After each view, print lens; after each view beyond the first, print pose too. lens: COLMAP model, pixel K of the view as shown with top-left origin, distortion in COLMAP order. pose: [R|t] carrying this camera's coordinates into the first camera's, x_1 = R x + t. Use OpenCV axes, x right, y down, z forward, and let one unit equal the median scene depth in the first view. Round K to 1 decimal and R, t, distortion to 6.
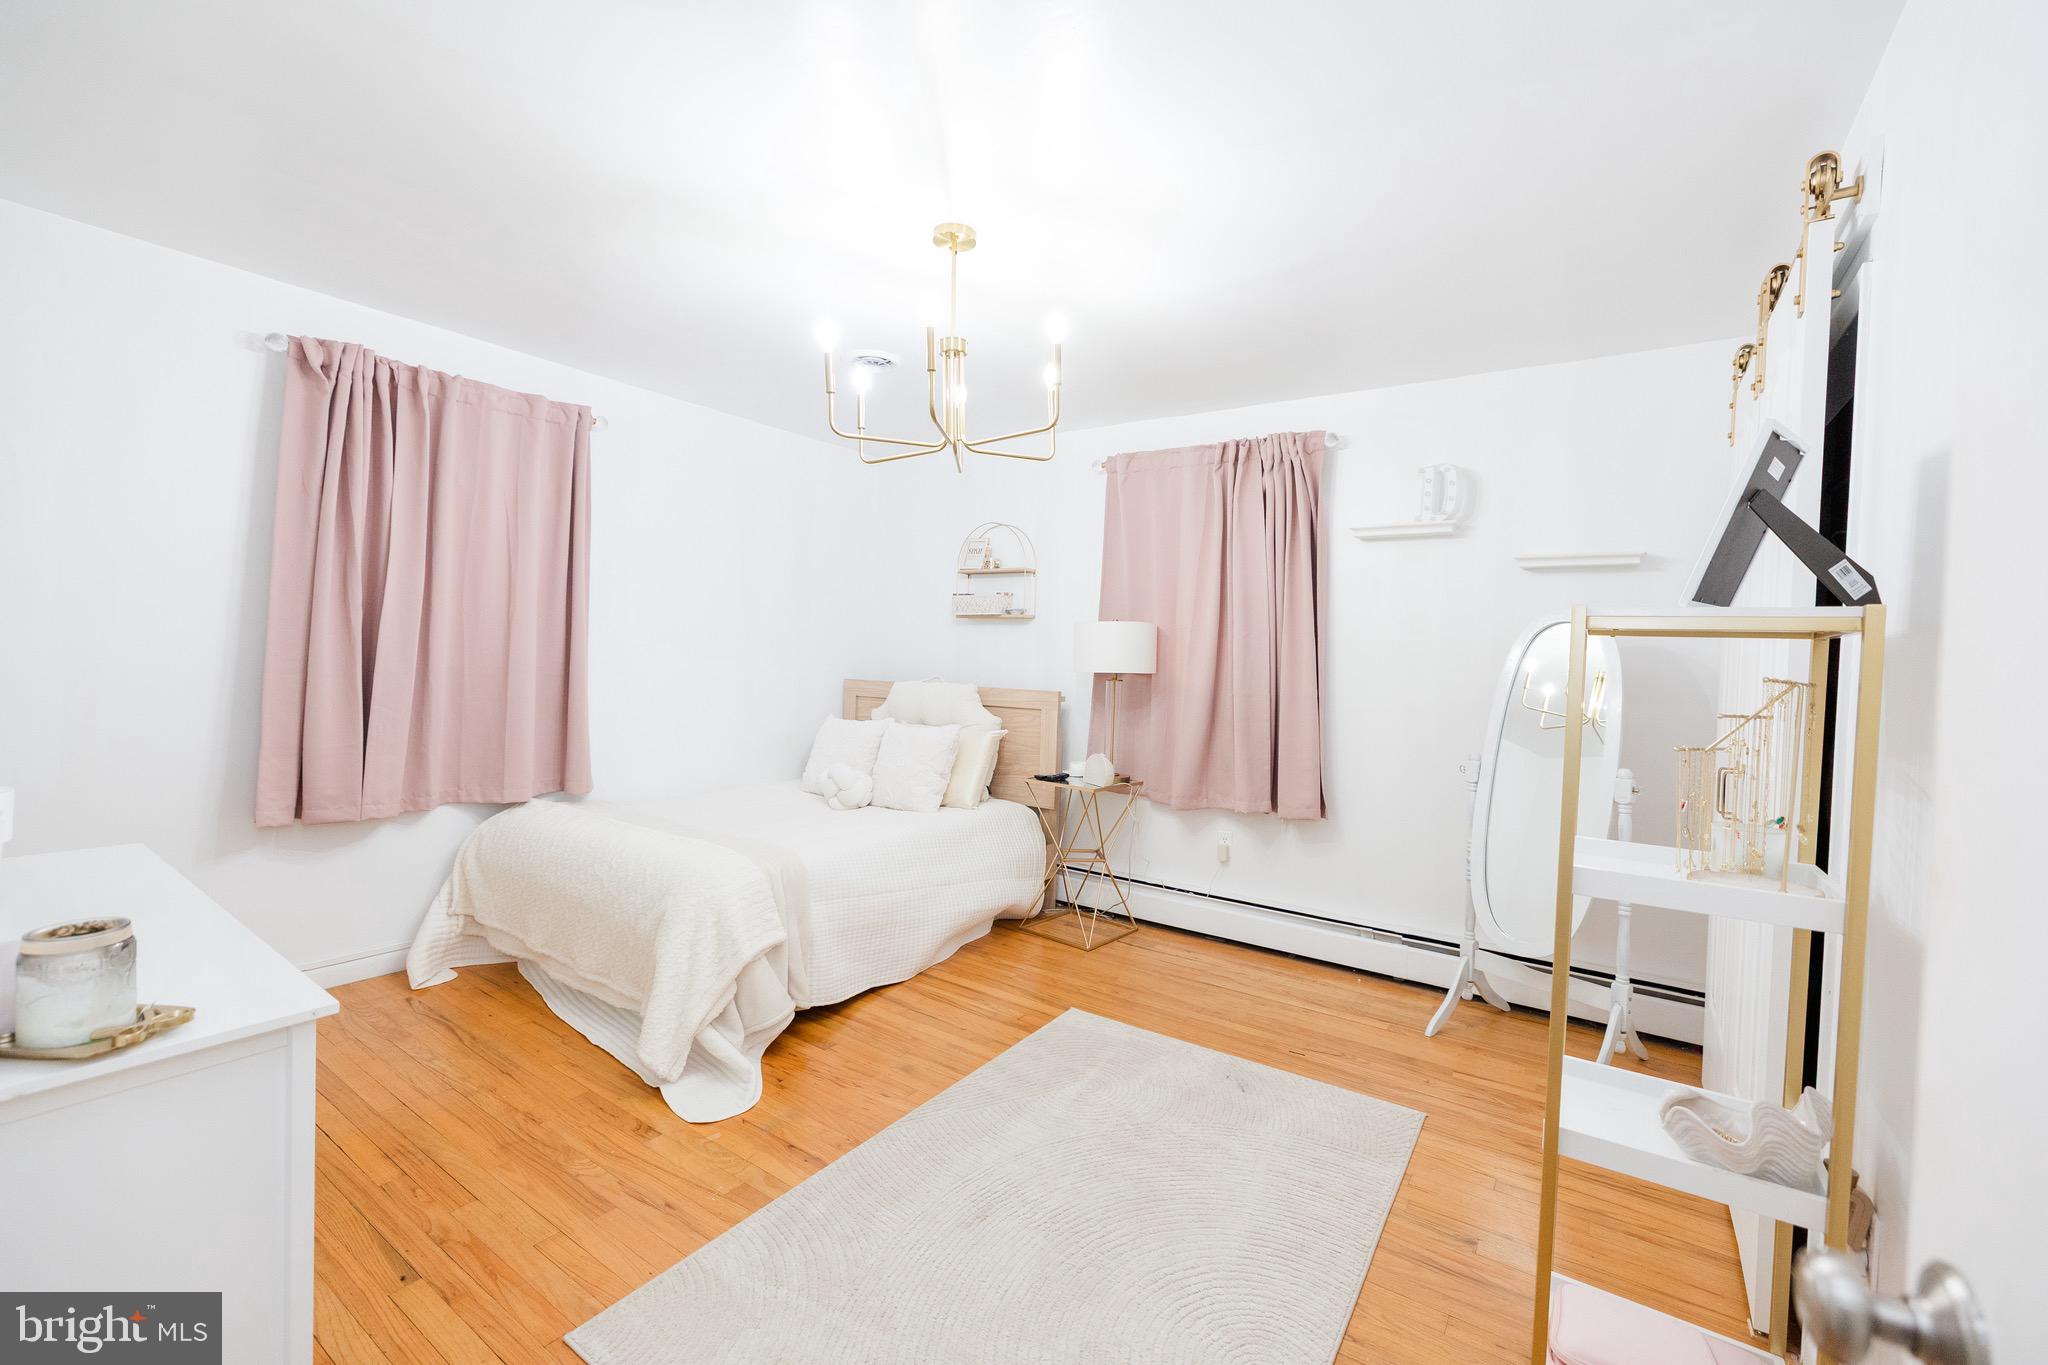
lens RADIAL K [[851.3, 0, 1027.1], [0, 851.3, 671.8], [0, 0, 1]] dist [0.000456, -0.000193]
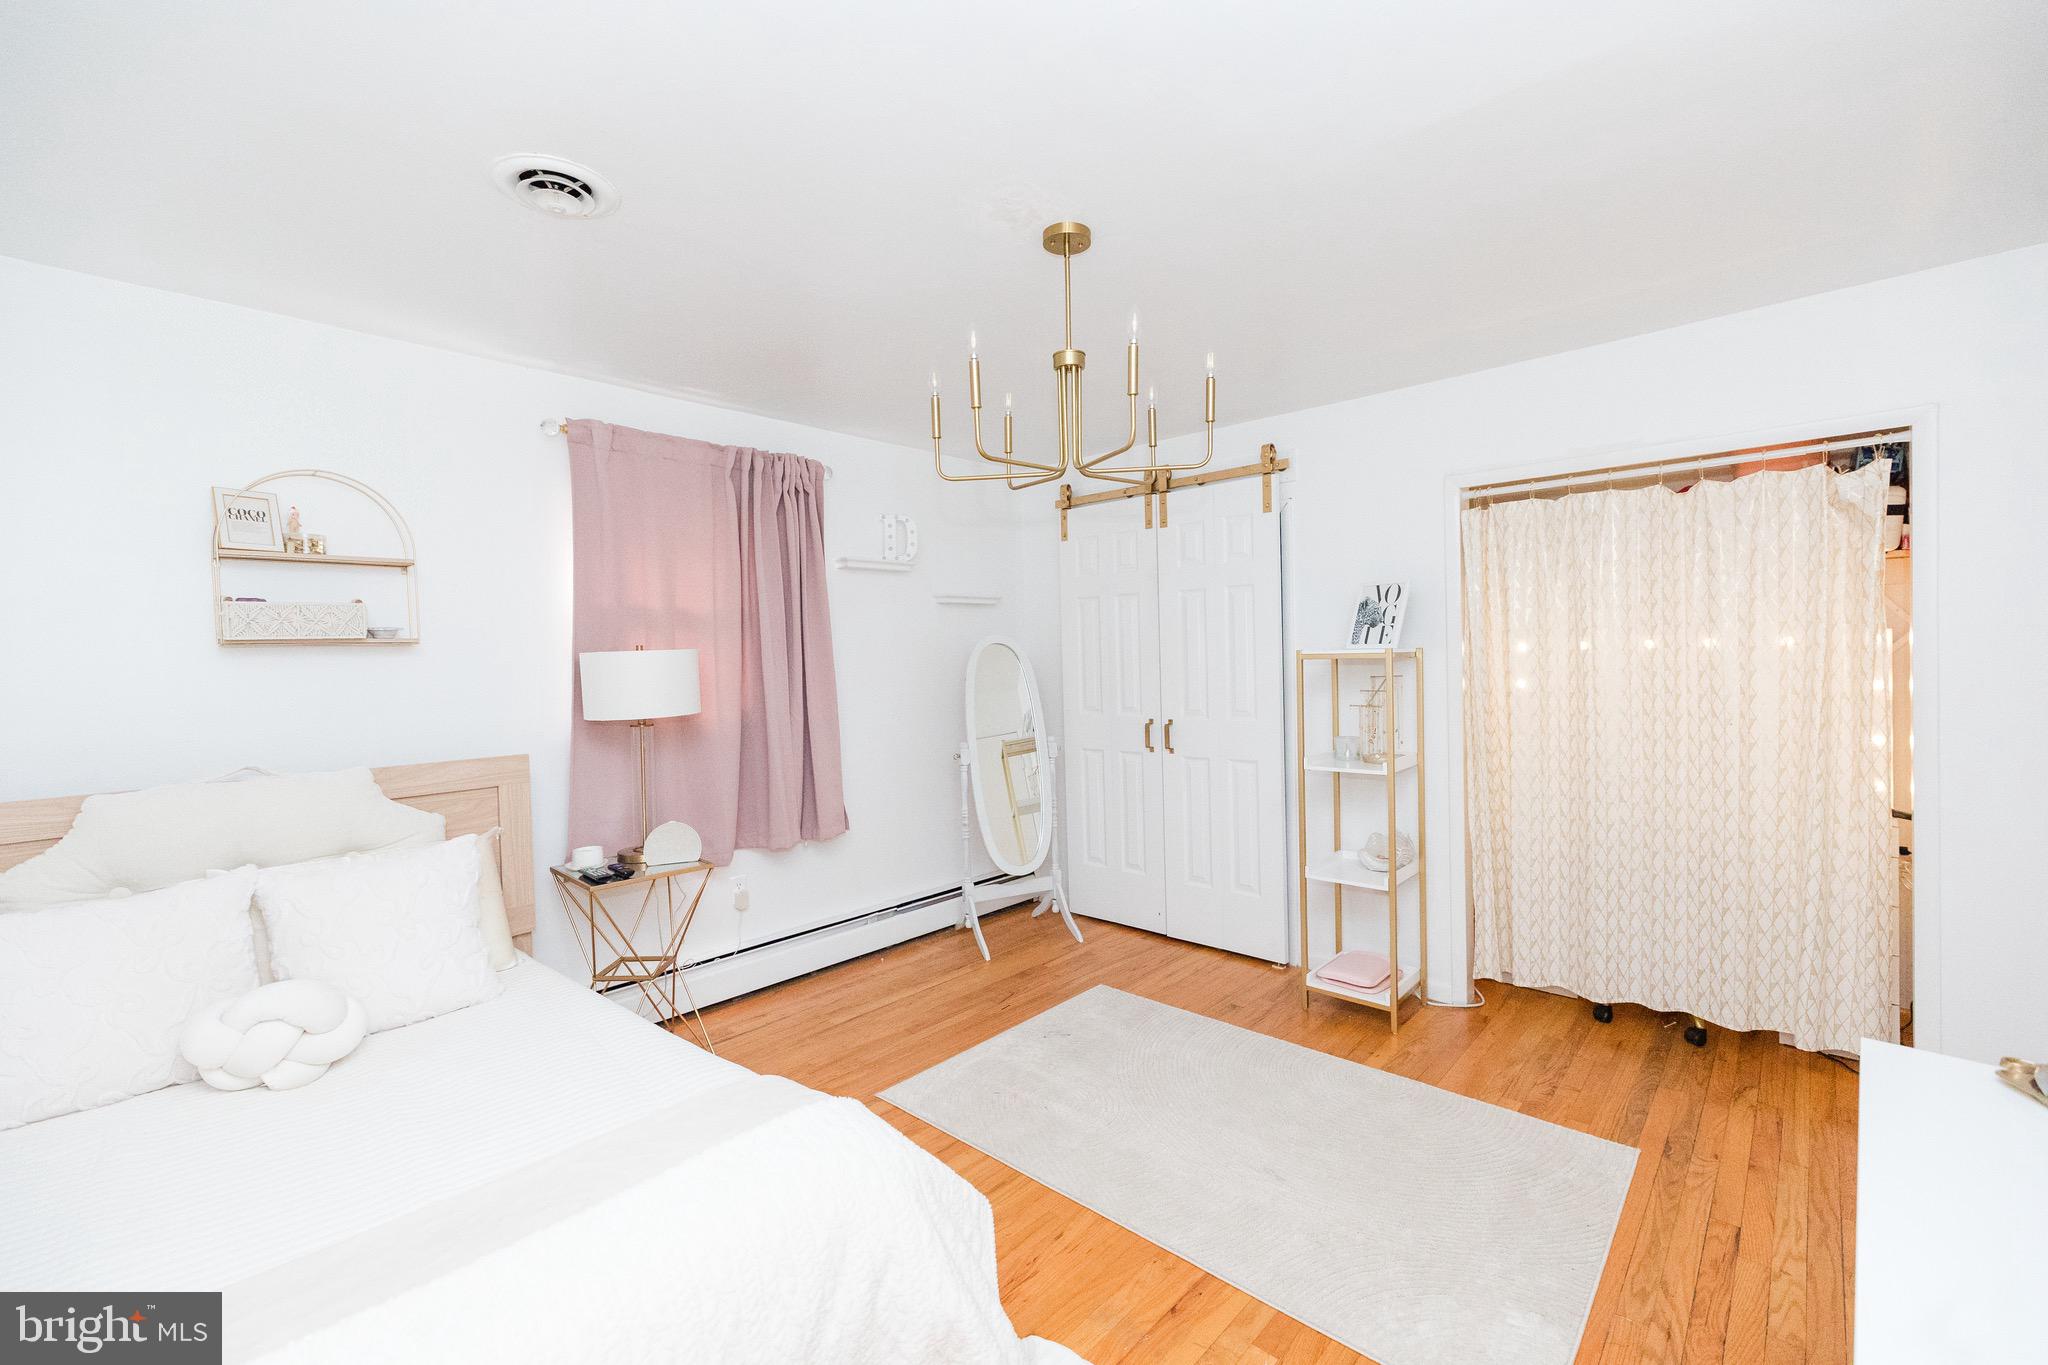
lens RADIAL K [[851.3, 0, 1027.1], [0, 851.3, 671.8], [0, 0, 1]] dist [0.000456, -0.000193]
pose [[0.157920, -0.052572, 0.986051, -0.627469], [0.050286, 0.997714, 0.045140, -0.057369], [-0.986171, 0.042456, 0.160203, 0.564583]]
